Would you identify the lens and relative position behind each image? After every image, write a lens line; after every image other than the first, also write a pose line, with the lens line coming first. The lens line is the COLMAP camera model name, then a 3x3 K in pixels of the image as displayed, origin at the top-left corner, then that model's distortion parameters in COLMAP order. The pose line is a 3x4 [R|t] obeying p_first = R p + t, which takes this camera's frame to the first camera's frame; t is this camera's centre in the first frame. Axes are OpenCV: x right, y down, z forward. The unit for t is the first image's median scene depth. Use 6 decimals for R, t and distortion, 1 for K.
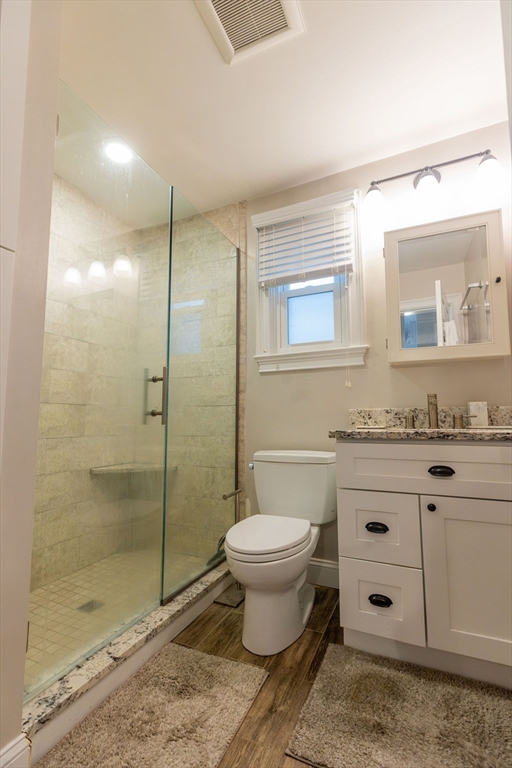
lens RADIAL K [[345.9, 0, 253.8], [0, 345.9, 384.8], [0, 0, 1]] dist [0.008365, -0.002152]
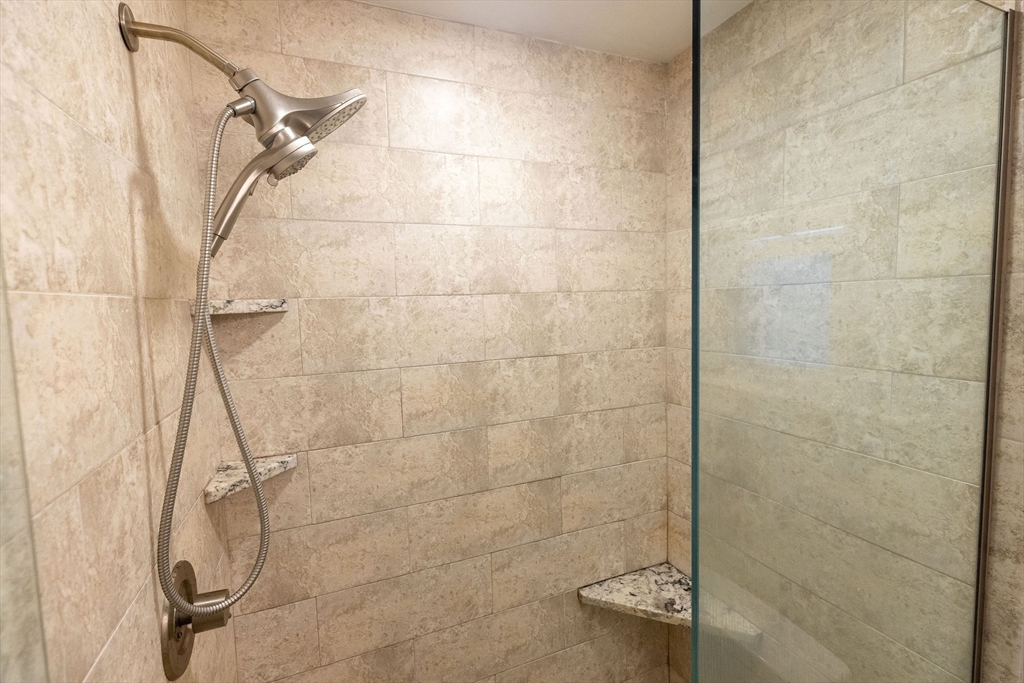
lens RADIAL K [[461.2, 0, 509.0], [0, 461.2, 336.3], [0, 0, 1]] dist [0.008365, -0.002152]
pose [[0.734680, 0.027852, -0.677842, -0.080205], [0.084697, 0.987574, 0.132378, -0.236813], [0.673106, -0.154667, 0.723192, 0.470469]]
